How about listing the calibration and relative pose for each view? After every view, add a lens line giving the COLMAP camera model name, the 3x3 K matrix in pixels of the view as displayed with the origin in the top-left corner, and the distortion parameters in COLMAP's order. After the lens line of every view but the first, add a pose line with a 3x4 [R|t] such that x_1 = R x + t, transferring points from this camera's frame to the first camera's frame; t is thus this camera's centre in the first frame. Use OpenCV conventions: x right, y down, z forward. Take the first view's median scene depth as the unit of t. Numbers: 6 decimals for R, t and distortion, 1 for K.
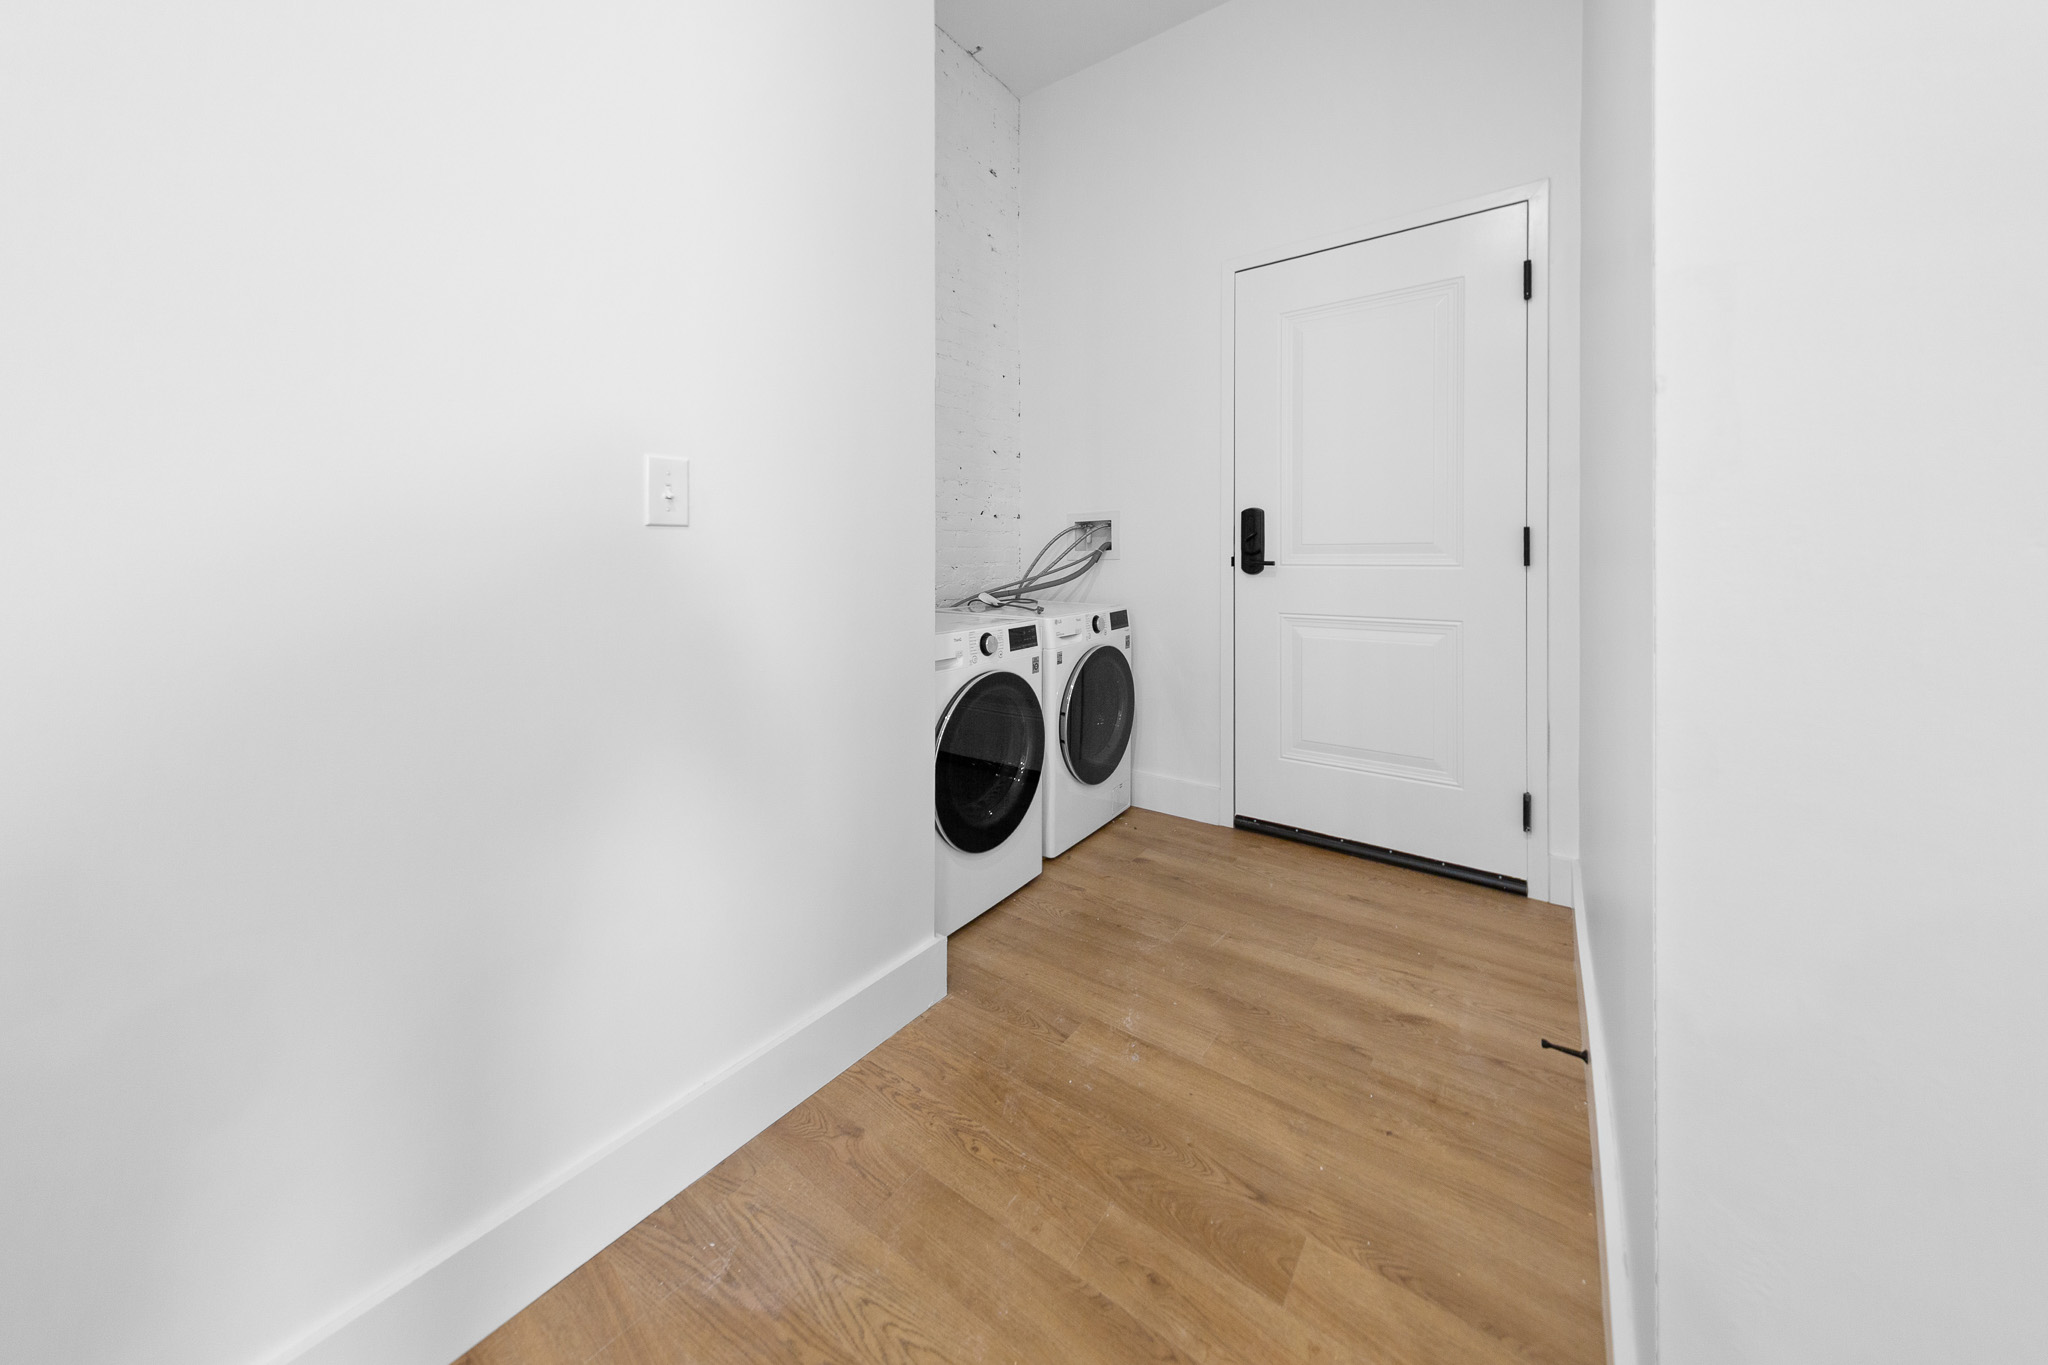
lens RADIAL K [[680.5, 0, 997.8], [0, 680.5, 647.9], [0, 0, 1]] dist [0.009393, -0.000268]
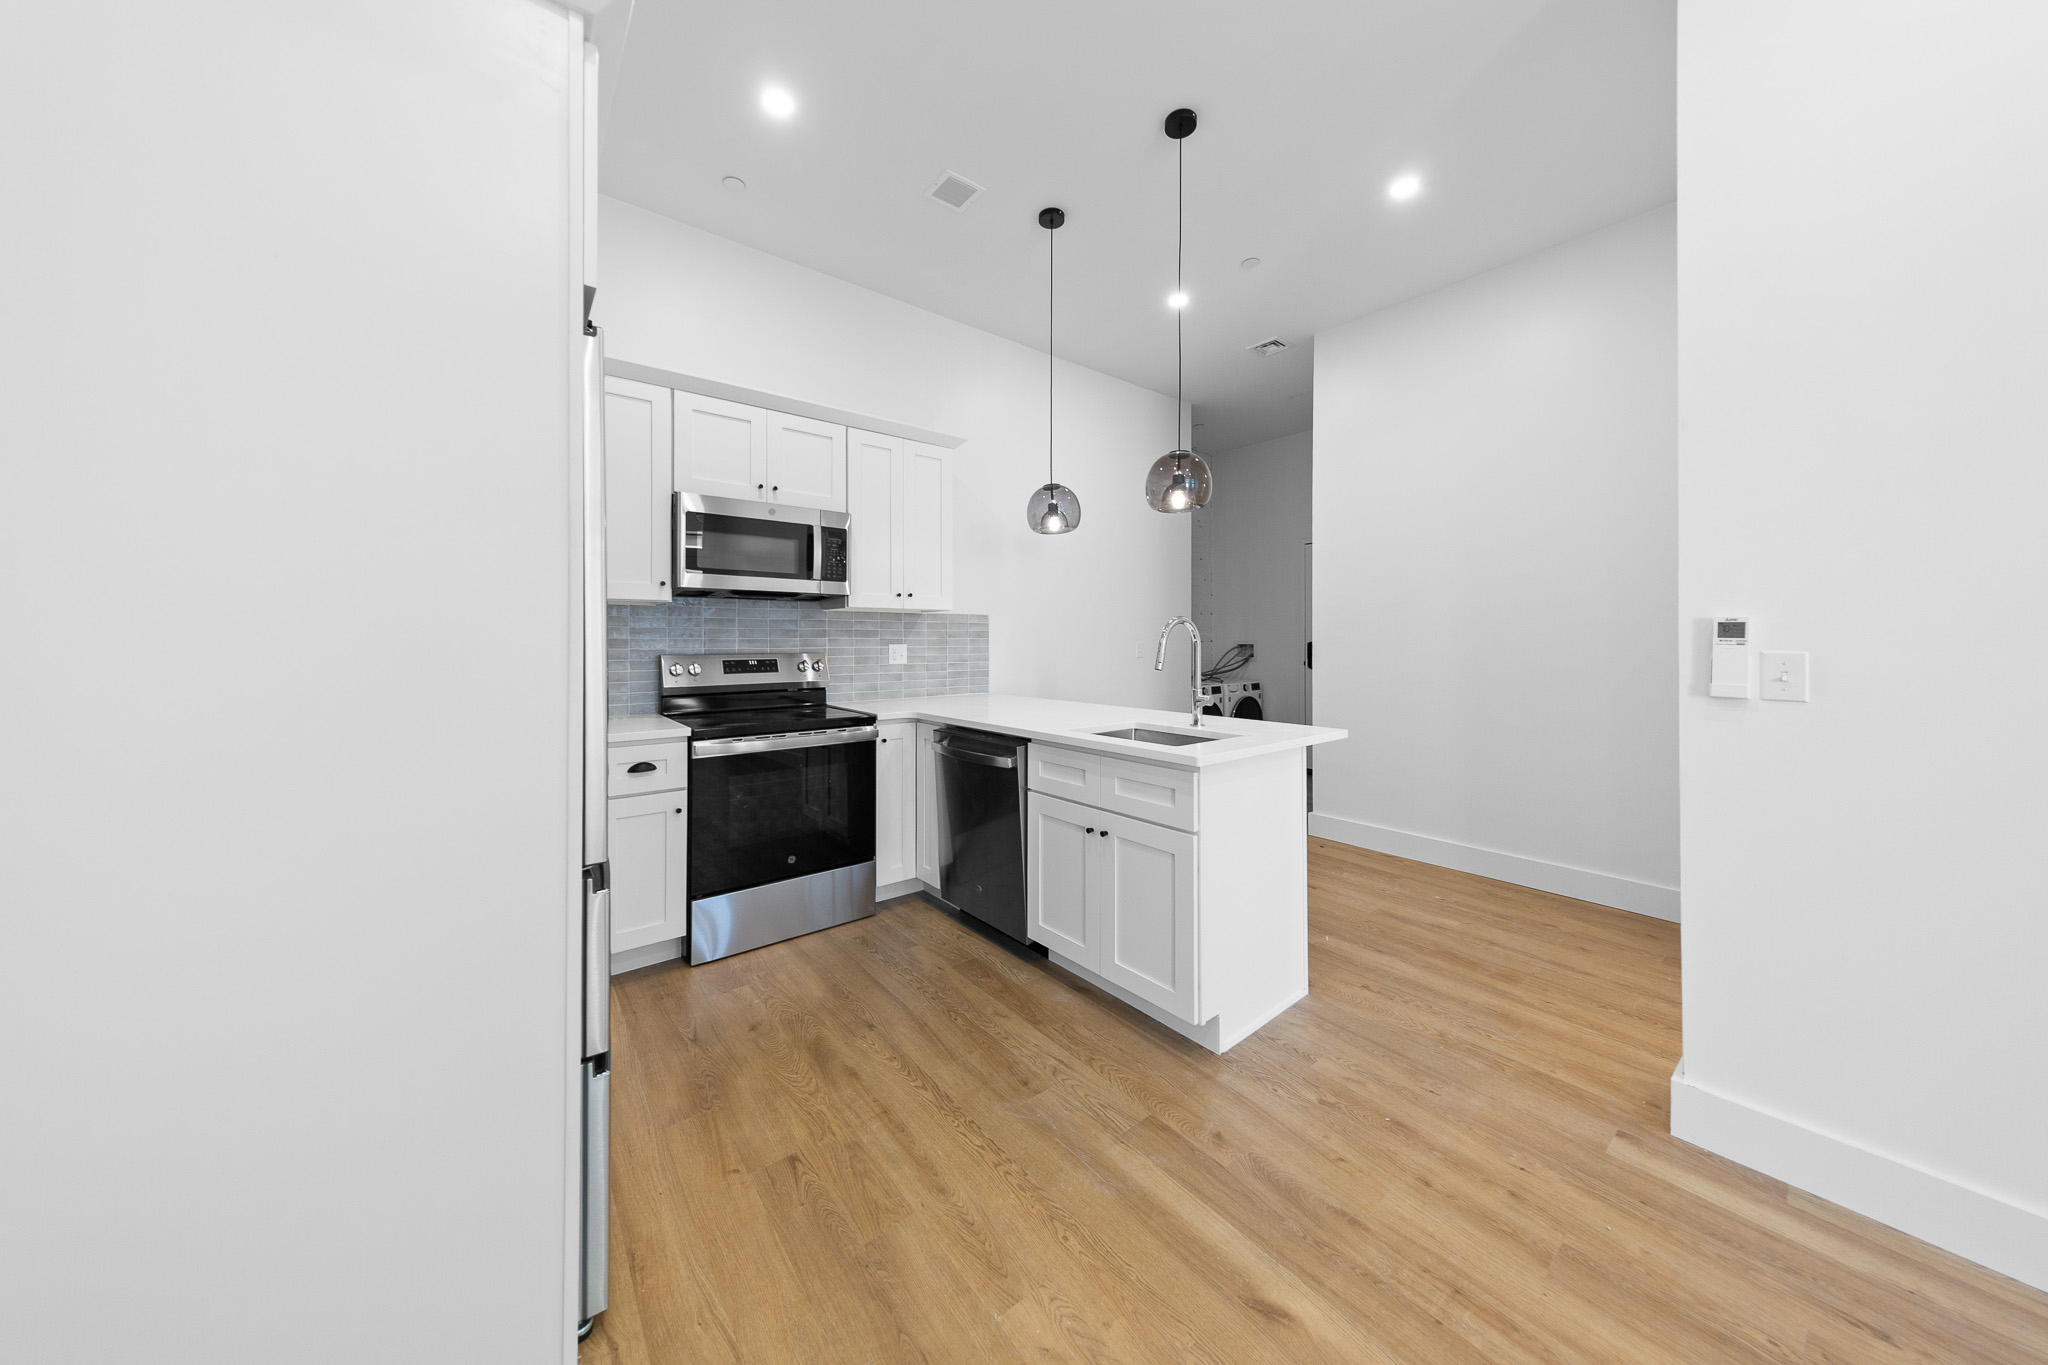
lens RADIAL K [[687.9, 0, 1028.9], [0, 687.9, 640.3], [0, 0, 1]] dist [0.011876, -0.000125]
pose [[0.979508, 0.005661, -0.201326, -0.126132], [-0.030313, 0.992362, -0.119576, 0.118512], [0.199111, 0.123228, 0.972198, -1.639794]]
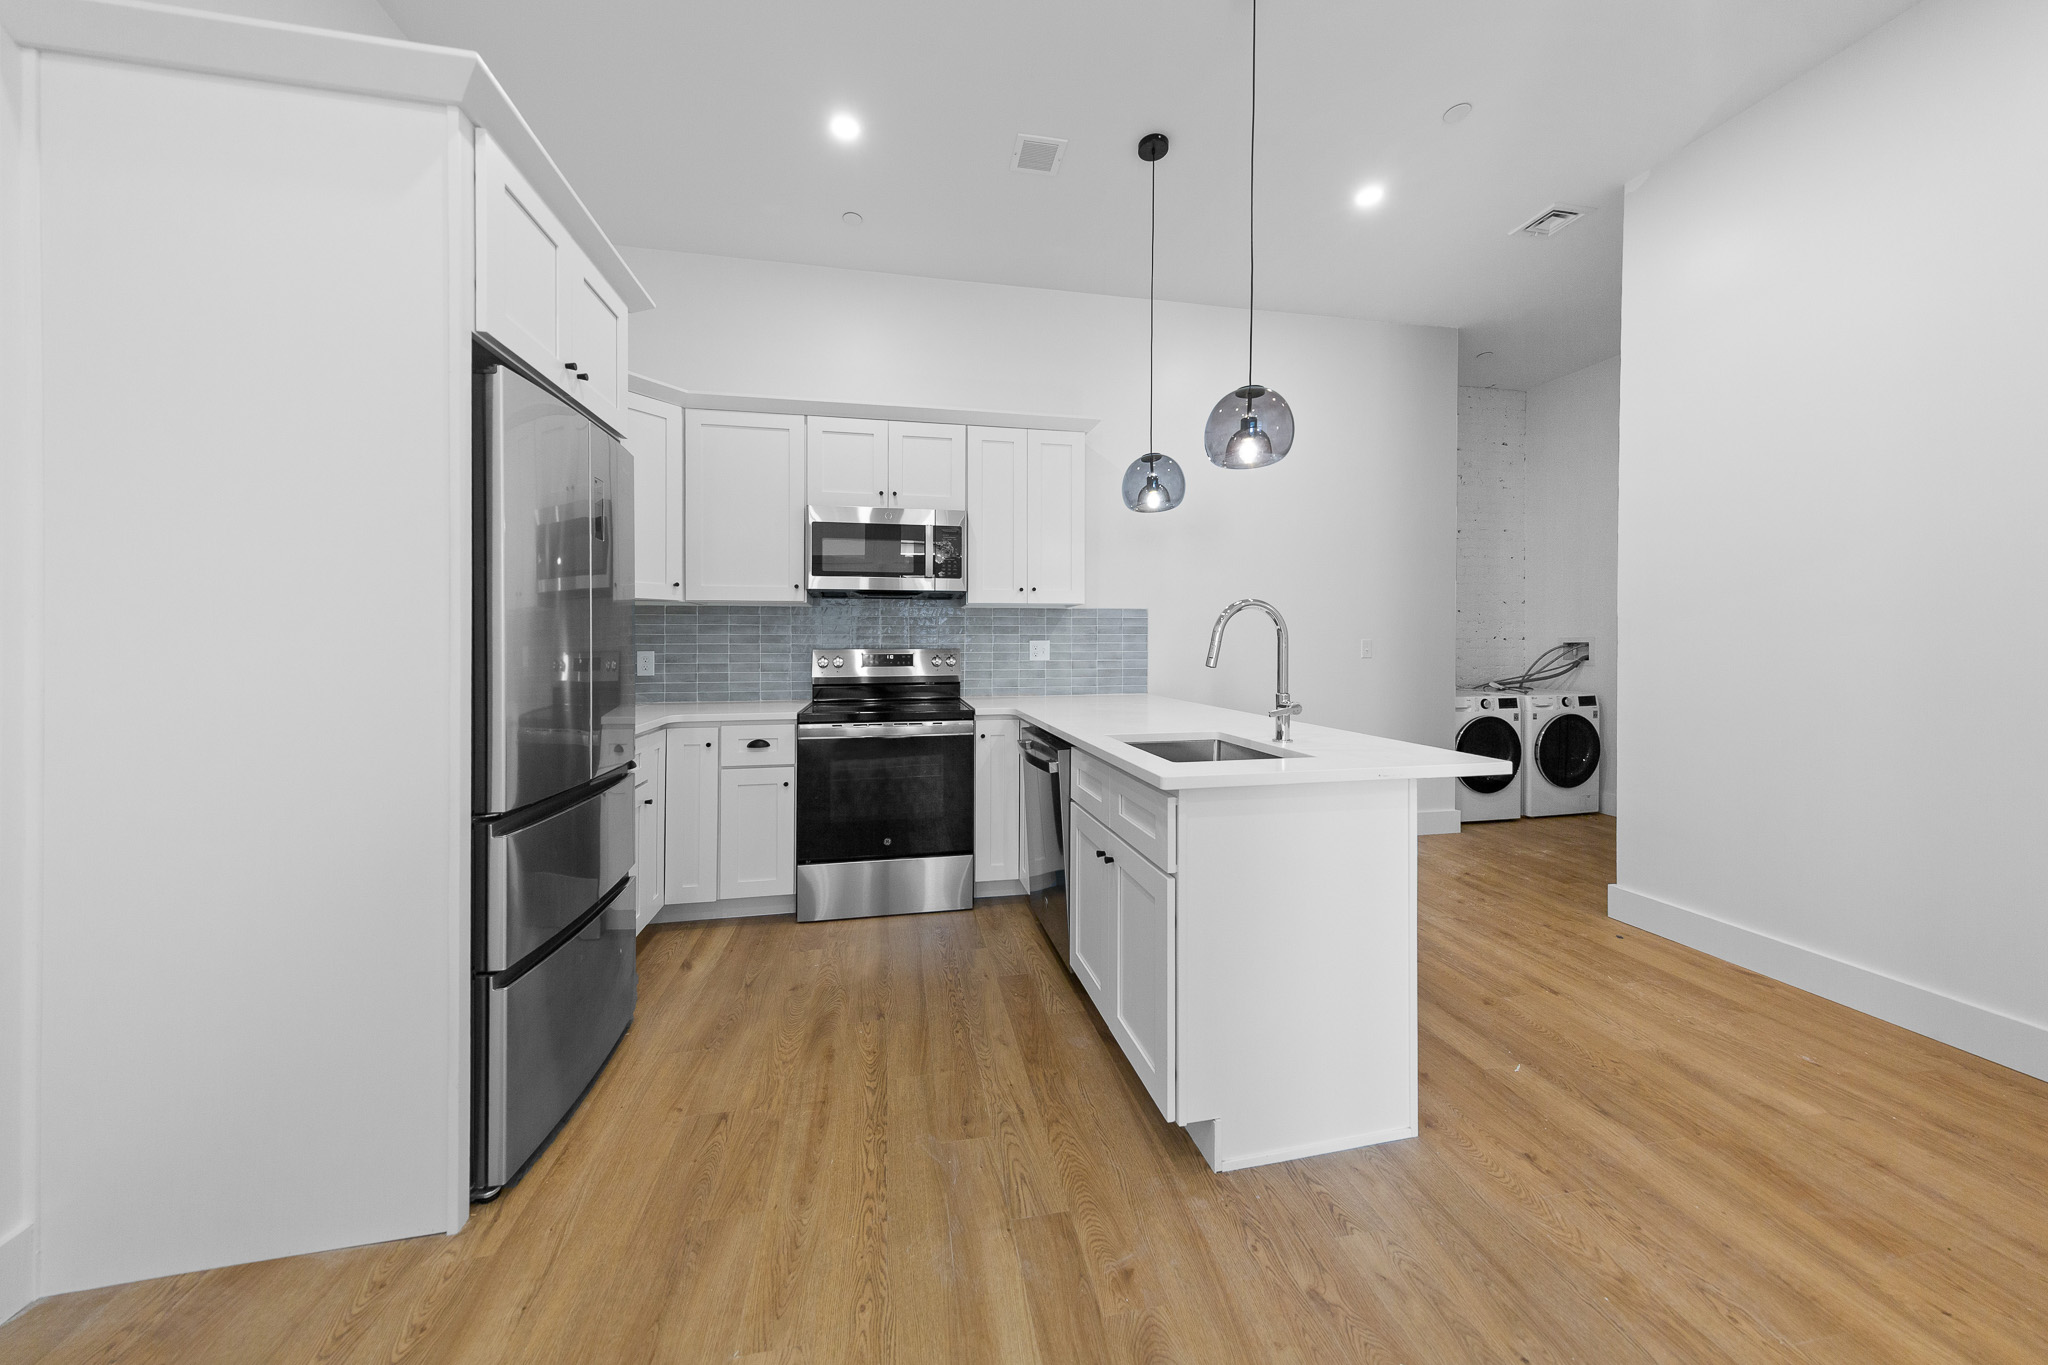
lens RADIAL K [[680.5, 0, 997.8], [0, 680.5, 647.9], [0, 0, 1]] dist [0.009393, -0.000268]
pose [[0.761910, 0.009786, -0.647609, 0.168397], [-0.082543, 0.993200, -0.082104, 0.098893], [0.642401, 0.116012, 0.757537, -1.394953]]
